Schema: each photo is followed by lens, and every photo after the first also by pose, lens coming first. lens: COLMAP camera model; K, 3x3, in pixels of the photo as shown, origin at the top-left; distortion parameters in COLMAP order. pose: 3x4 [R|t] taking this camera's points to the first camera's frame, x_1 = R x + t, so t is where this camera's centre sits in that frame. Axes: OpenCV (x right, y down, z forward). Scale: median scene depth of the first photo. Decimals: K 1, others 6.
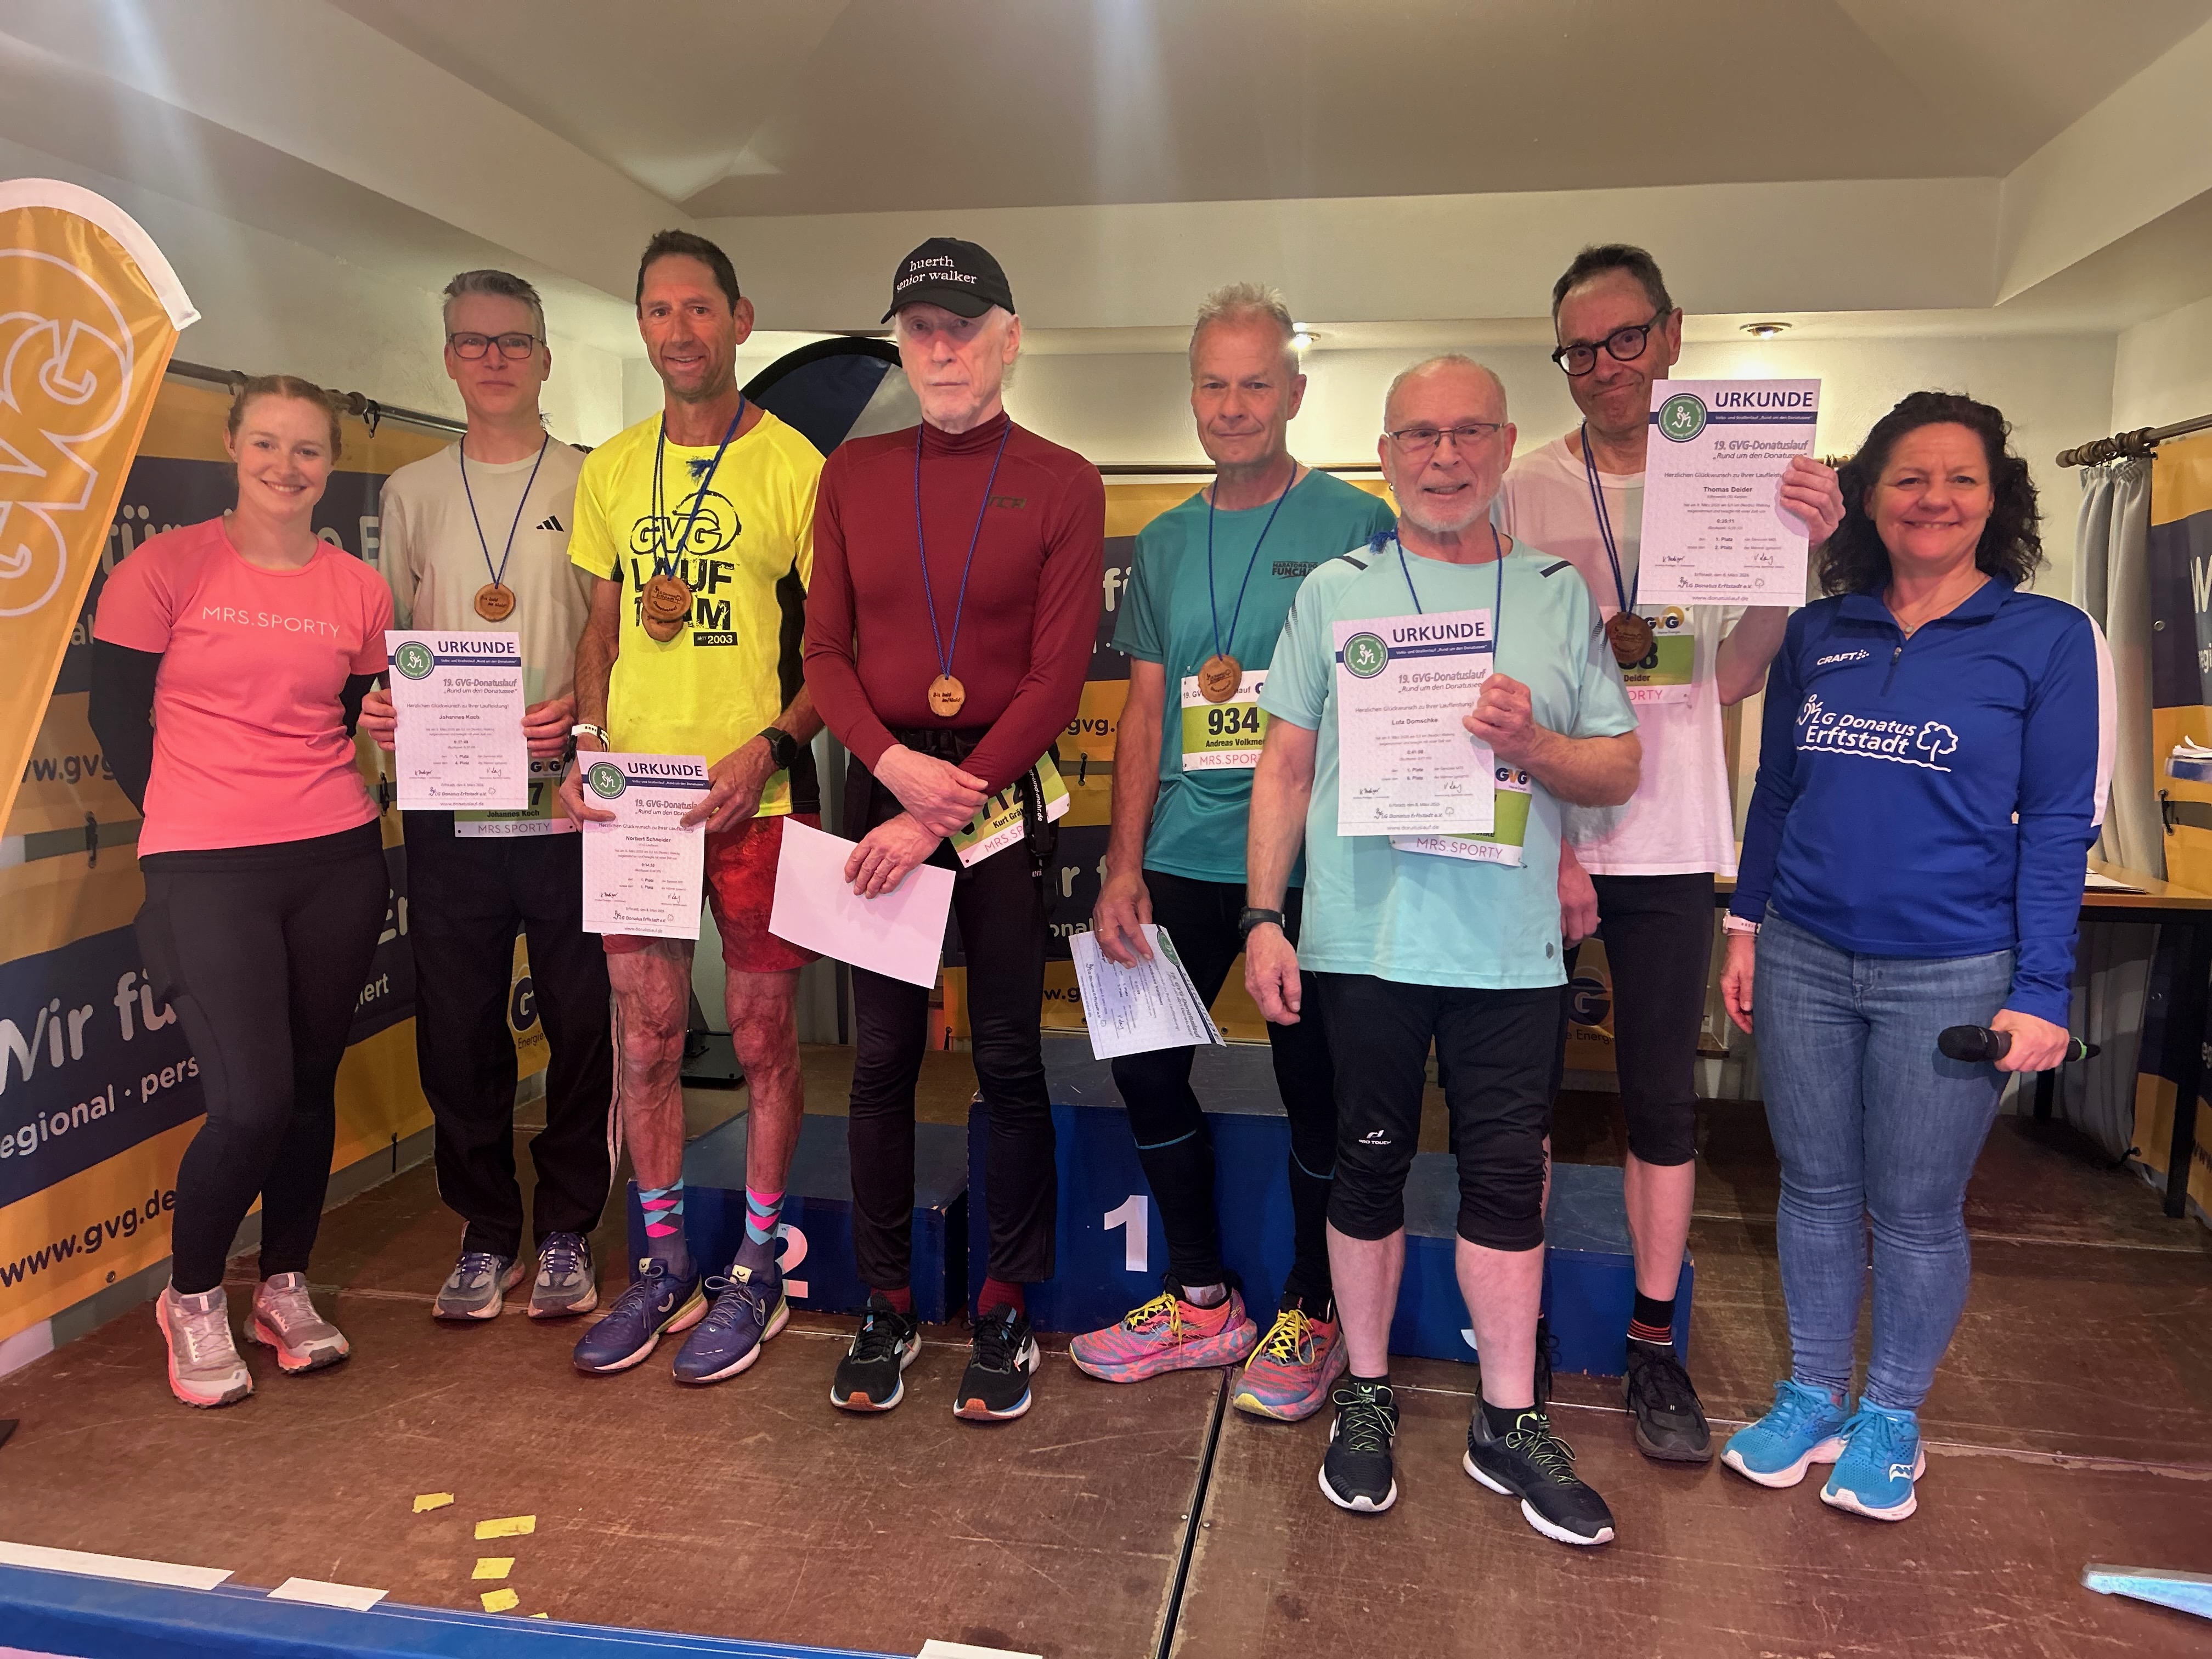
lens RADIAL K [[1664.3, 0, 1106.0], [0, 1664.3, 829.5], [0, 0, 1]] dist [0.039033, -0.035168]
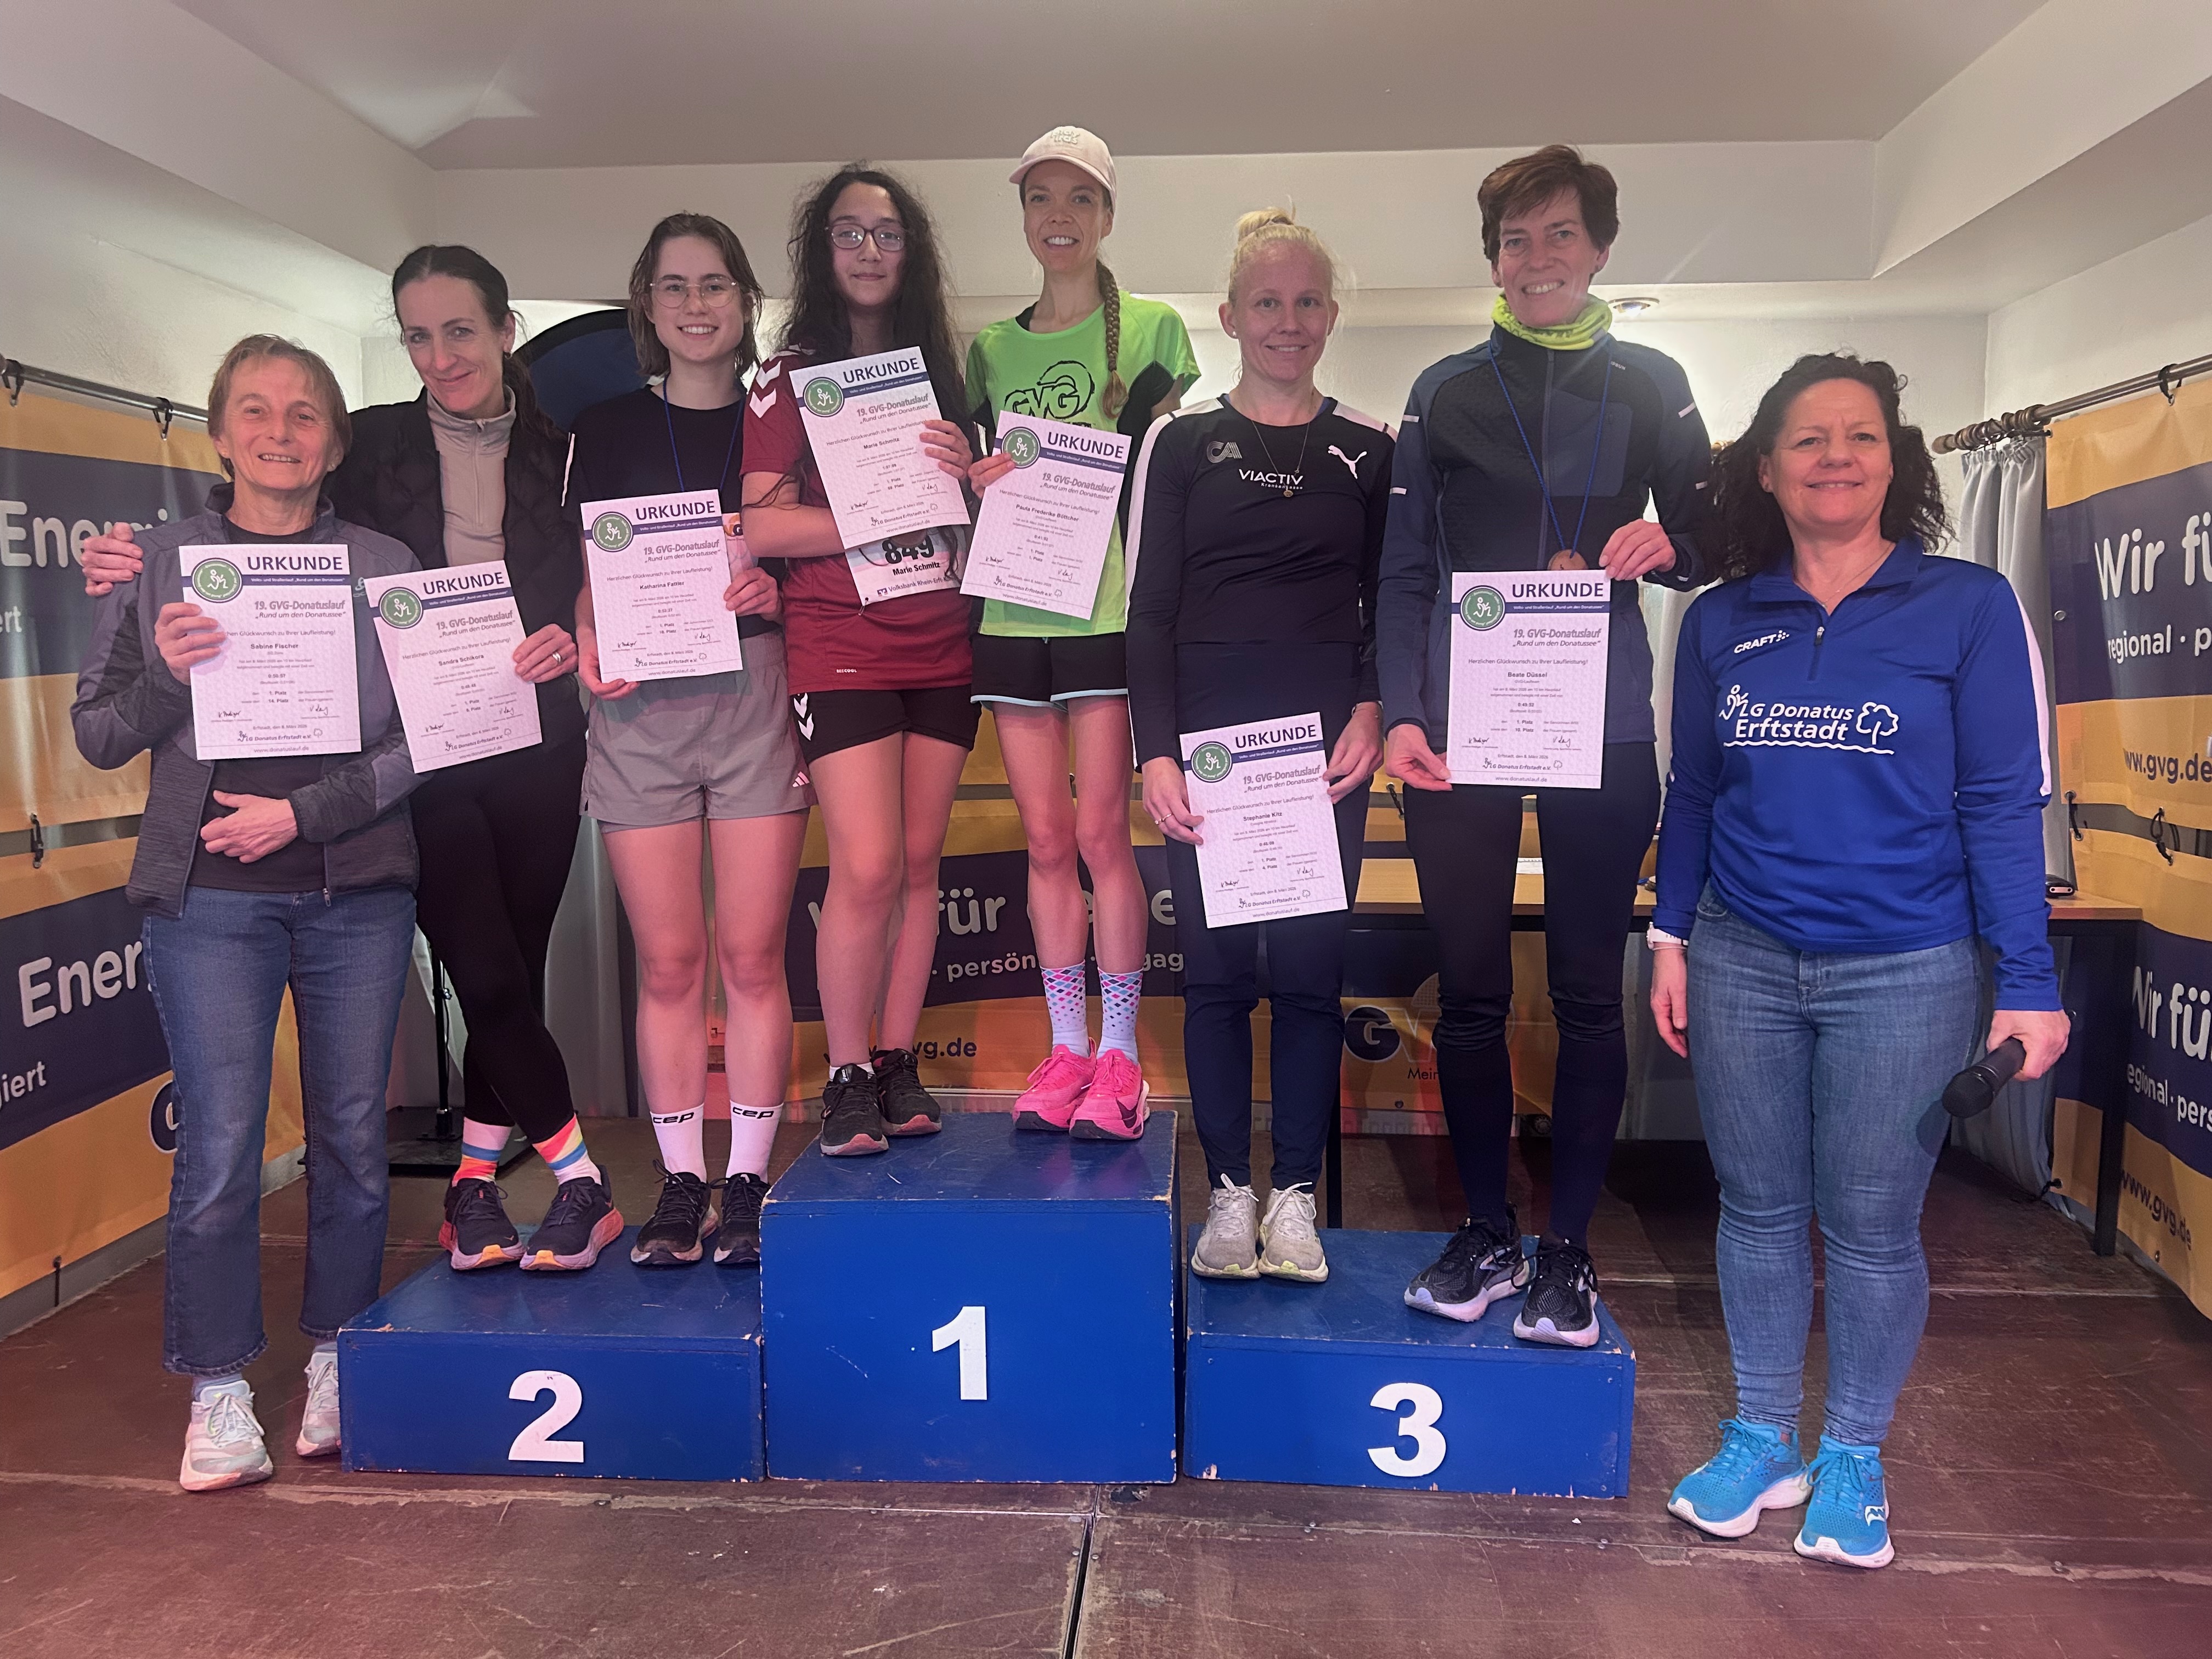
lens RADIAL K [[1687.6, 0, 1105.5], [0, 1687.6, 813.0], [0, 0, 1]] dist [0.059136, -0.075879]
pose [[0.994843, -0.022431, 0.098916, 0.008379], [0.025519, 0.999222, -0.030063, 0.005006], [-0.098165, 0.032432, 0.994642, 0.185627]]
